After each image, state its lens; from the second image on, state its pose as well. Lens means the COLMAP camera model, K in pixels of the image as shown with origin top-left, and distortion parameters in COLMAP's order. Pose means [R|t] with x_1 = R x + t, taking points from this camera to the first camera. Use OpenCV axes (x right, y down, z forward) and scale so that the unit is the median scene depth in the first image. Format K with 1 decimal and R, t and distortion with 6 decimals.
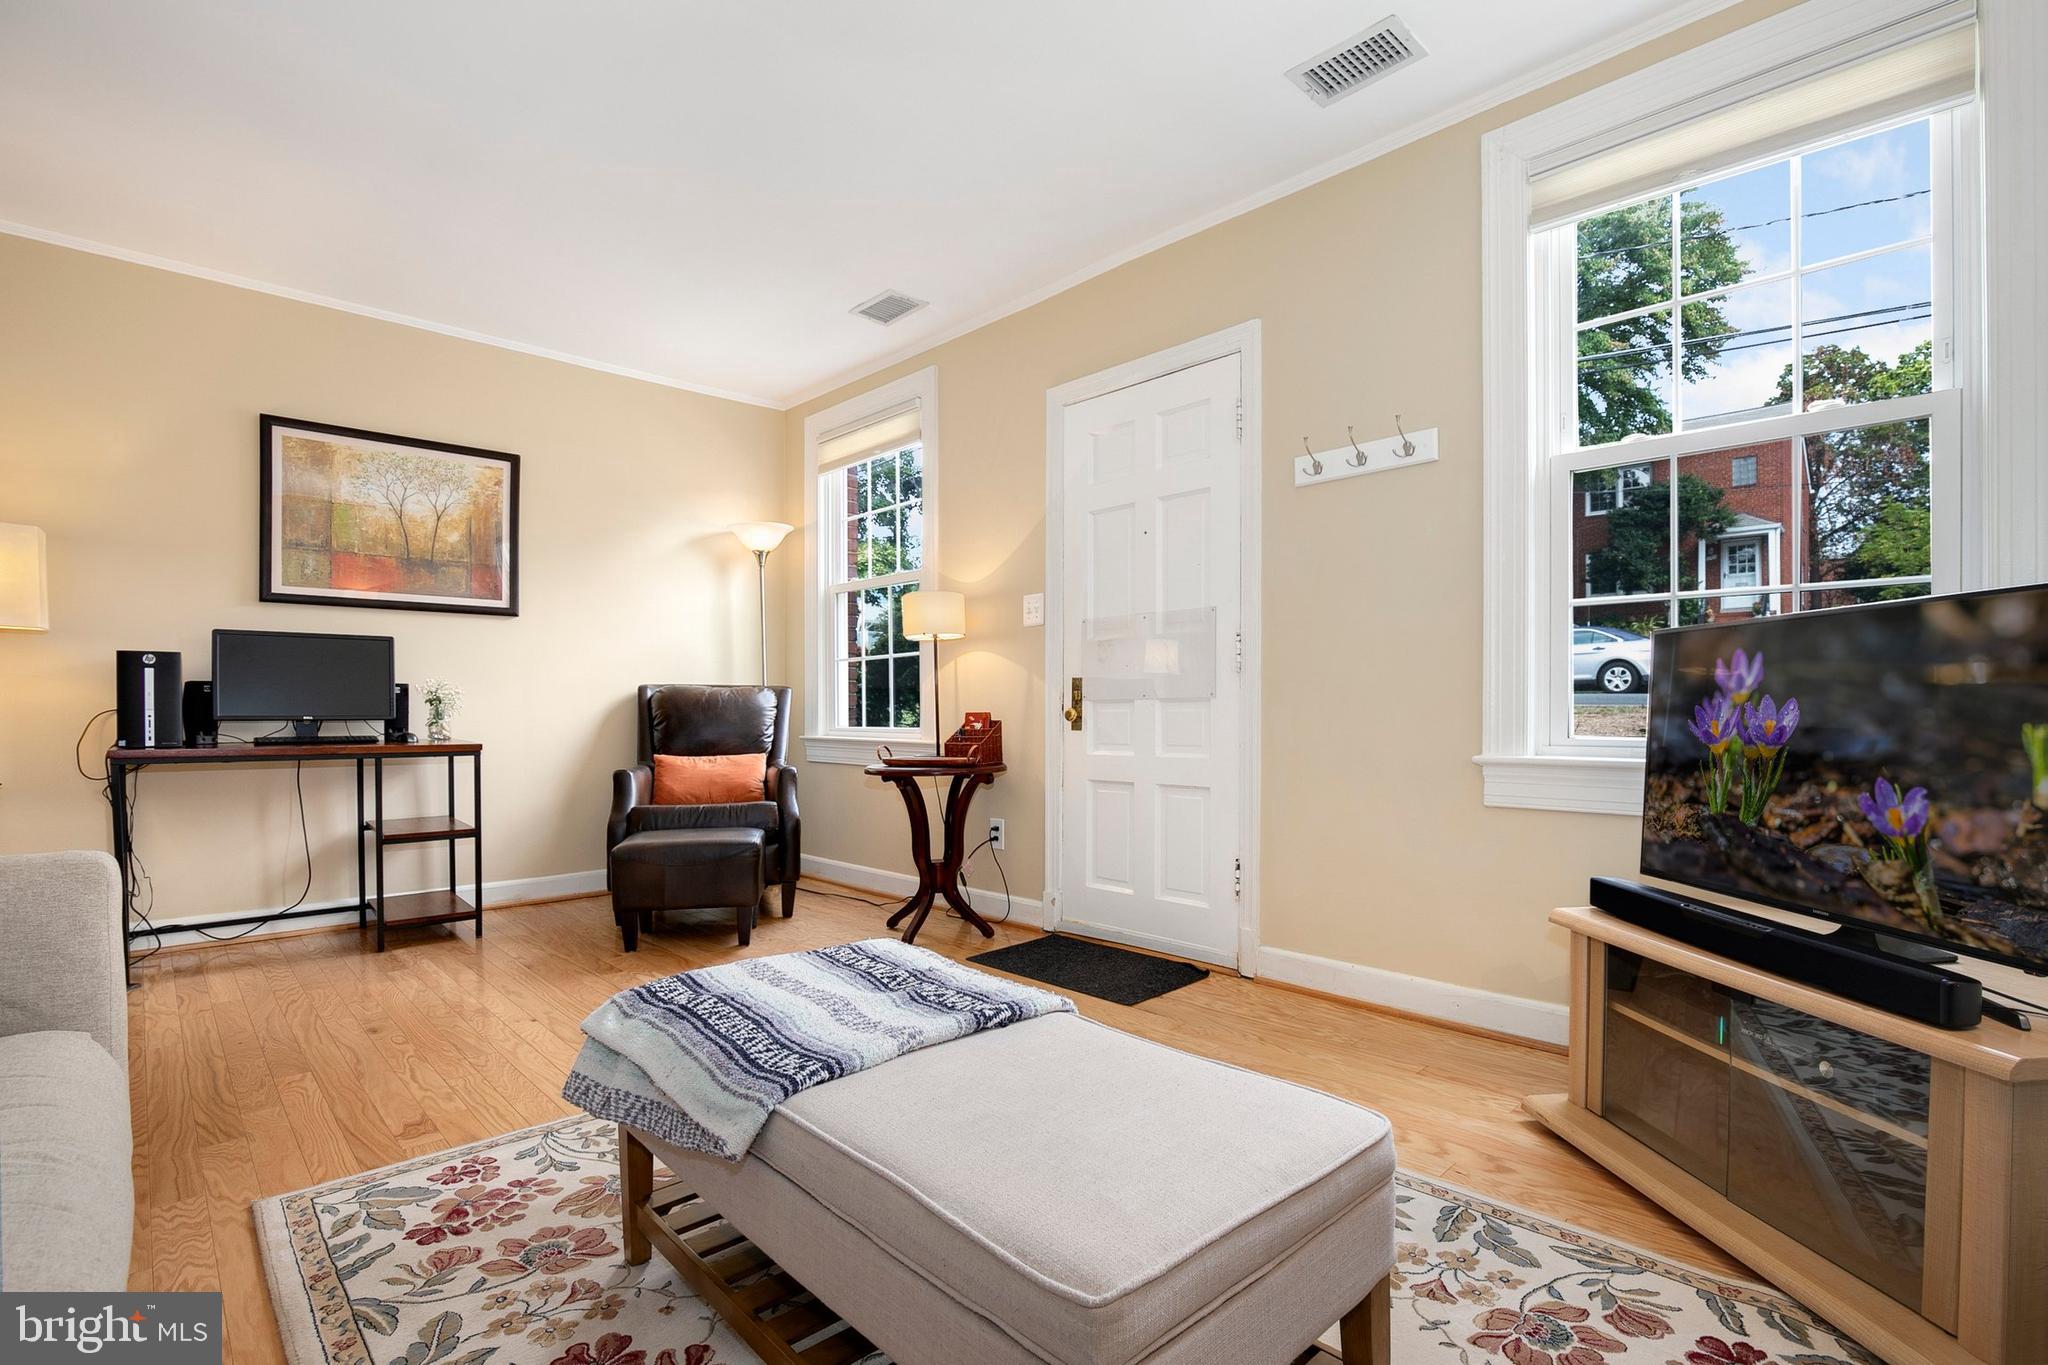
lens RADIAL K [[952.1, 0, 1043.7], [0, 952.1, 710.9], [0, 0, 1]] dist [-0.039005, 0.009515]
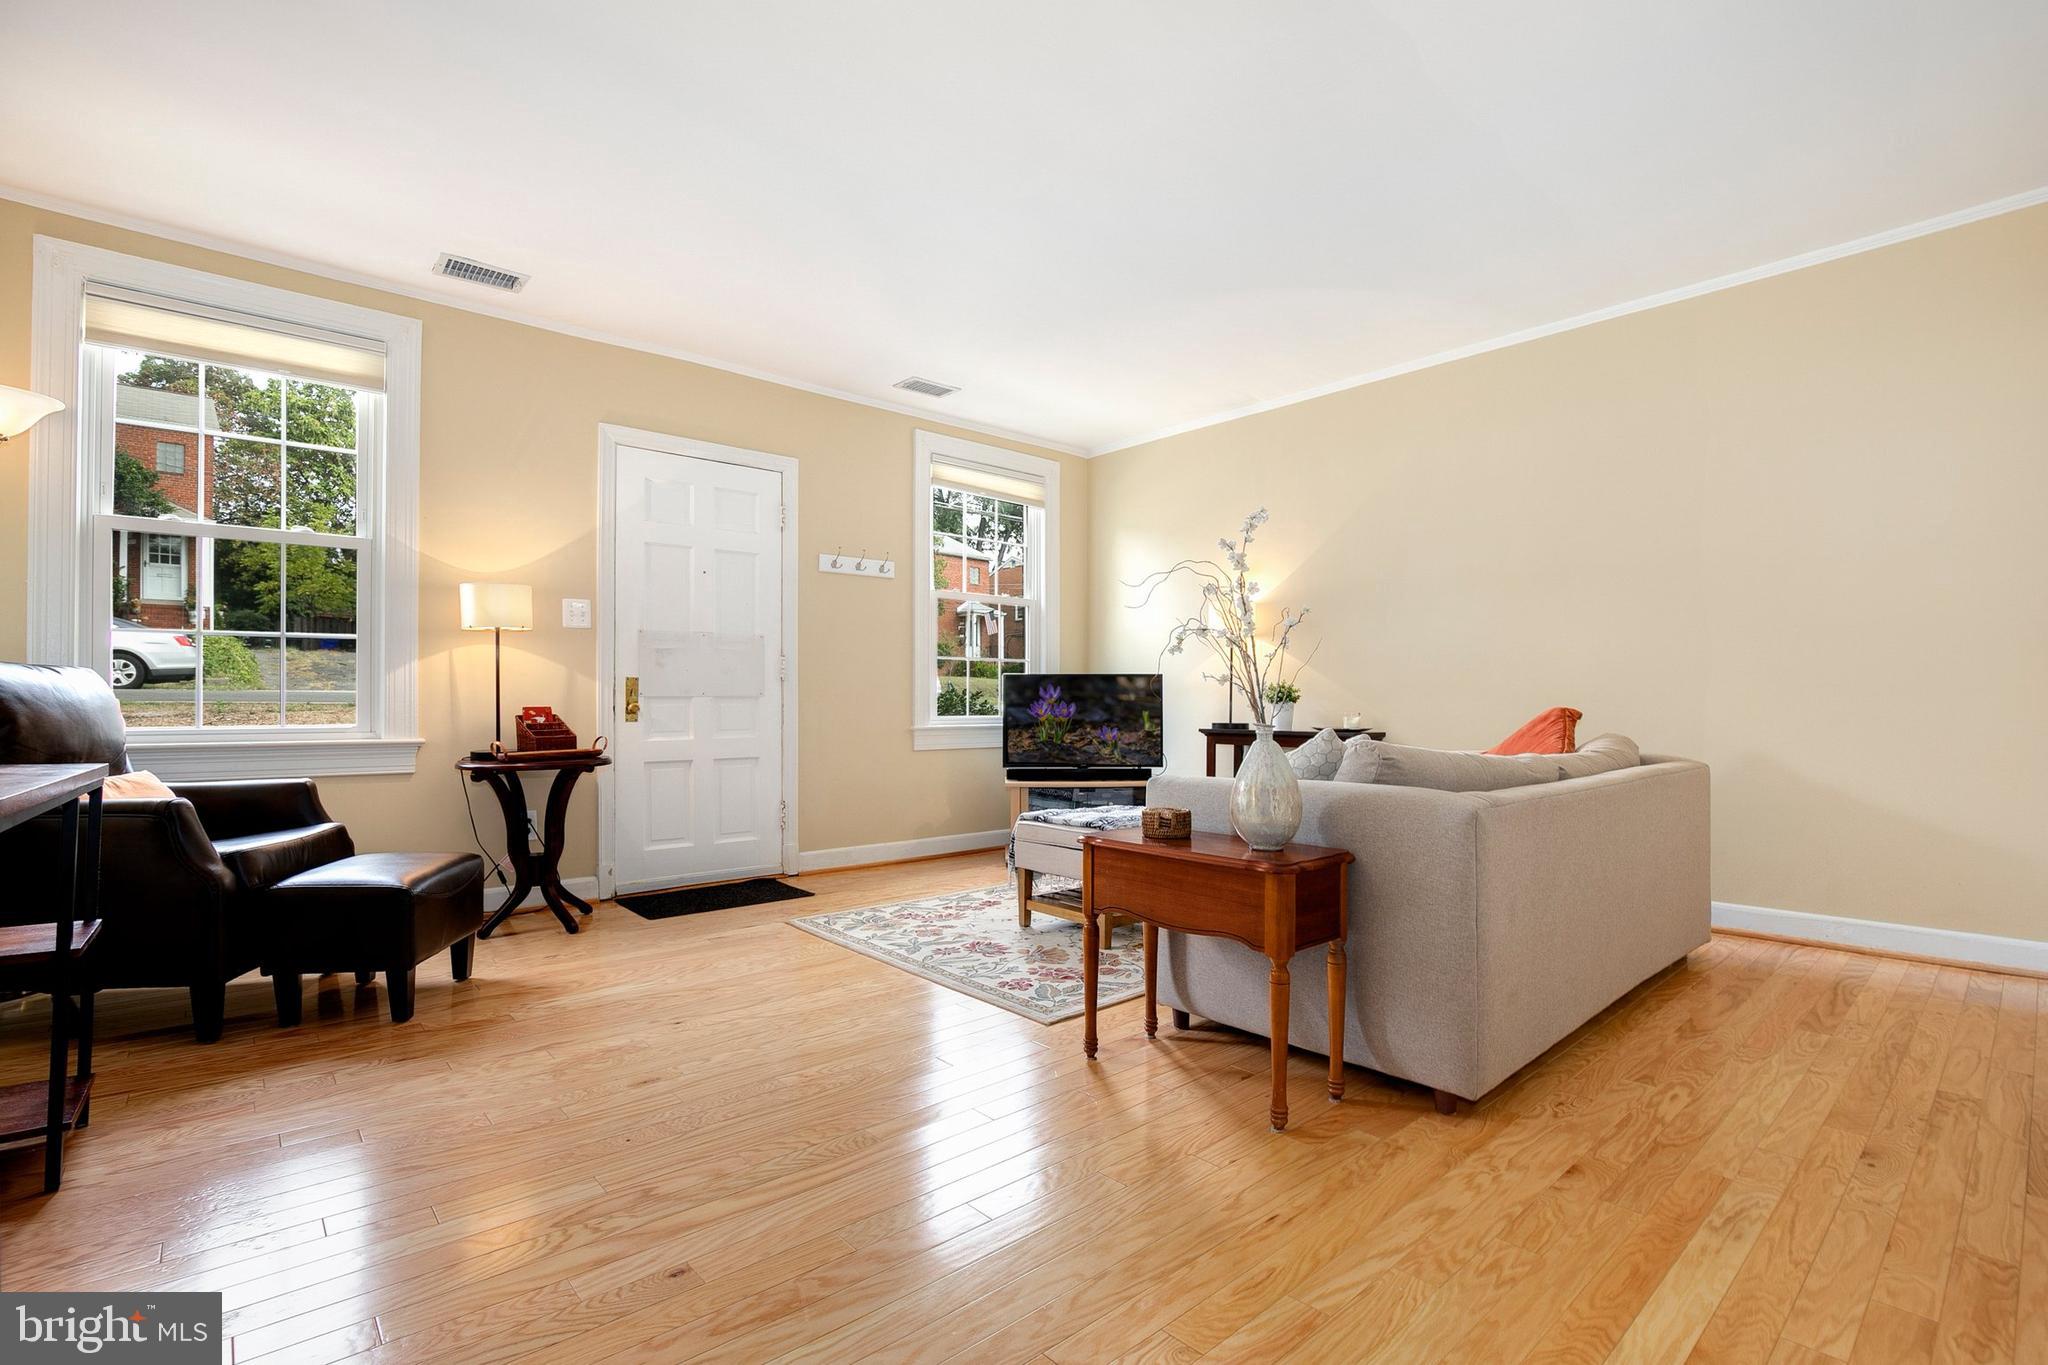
lens RADIAL K [[952.1, 0, 1043.7], [0, 952.1, 710.9], [0, 0, 1]] dist [-0.039005, 0.009515]
pose [[0.050965, -0.003020, 0.998696, -1.131045], [0.000730, 0.999995, 0.002986, 0.003208], [-0.998700, 0.000577, 0.050967, 0.428695]]
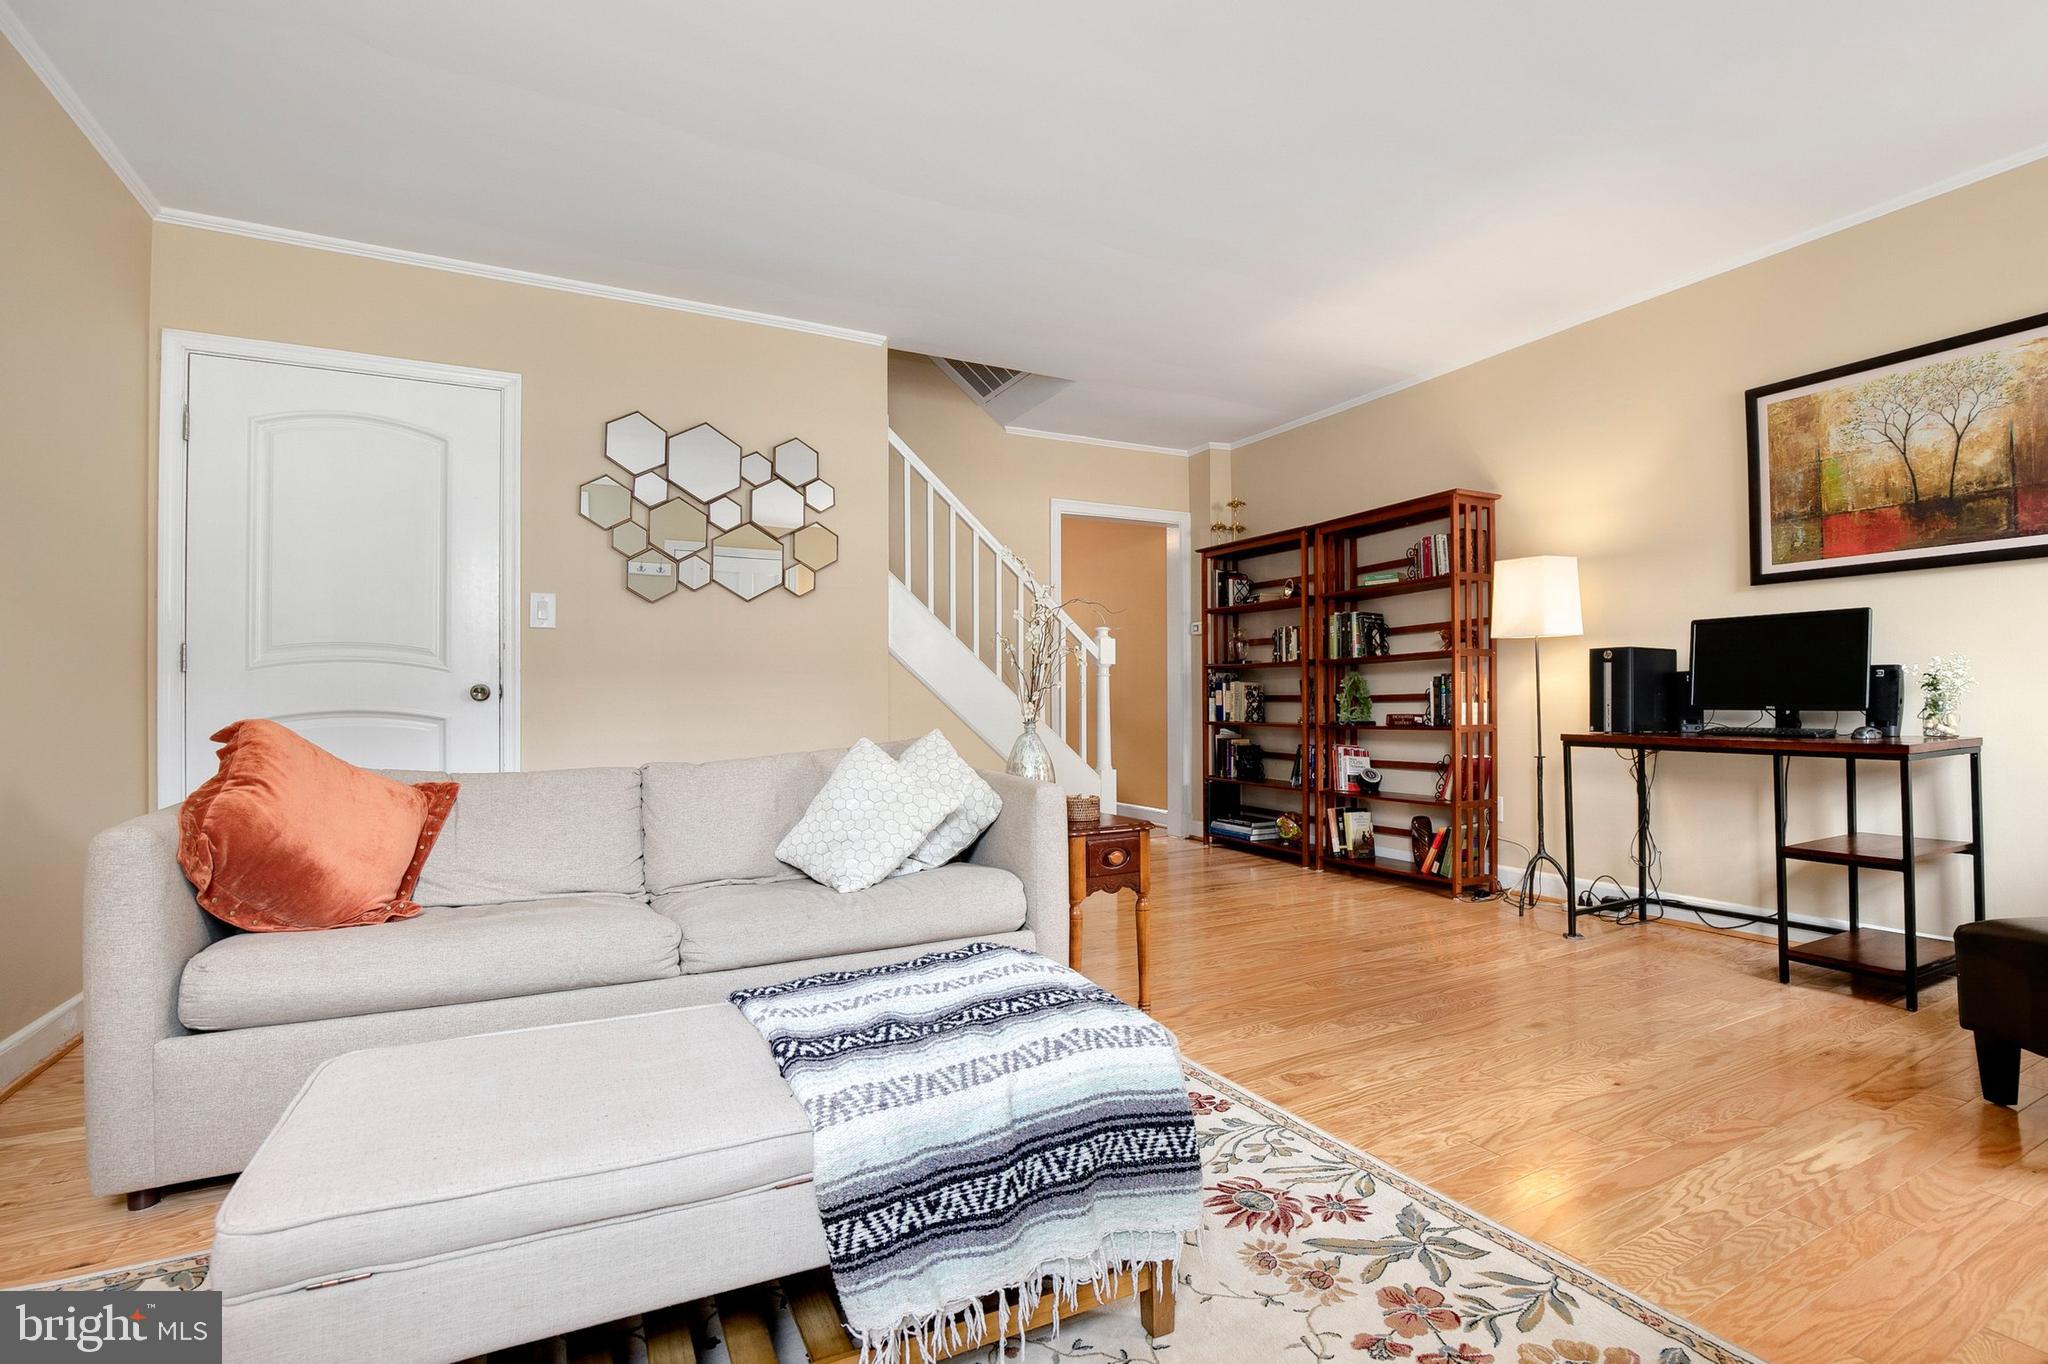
lens RADIAL K [[939.9, 0, 1024.0], [0, 939.9, 682.0], [0, 0, 1]] dist [-0.055043, 0.009078]
pose [[-0.300537, -0.017169, -0.953616, 0.274691], [0.005827, 0.999786, -0.019837, -0.003766], [0.953752, -0.011518, -0.300373, 0.564015]]
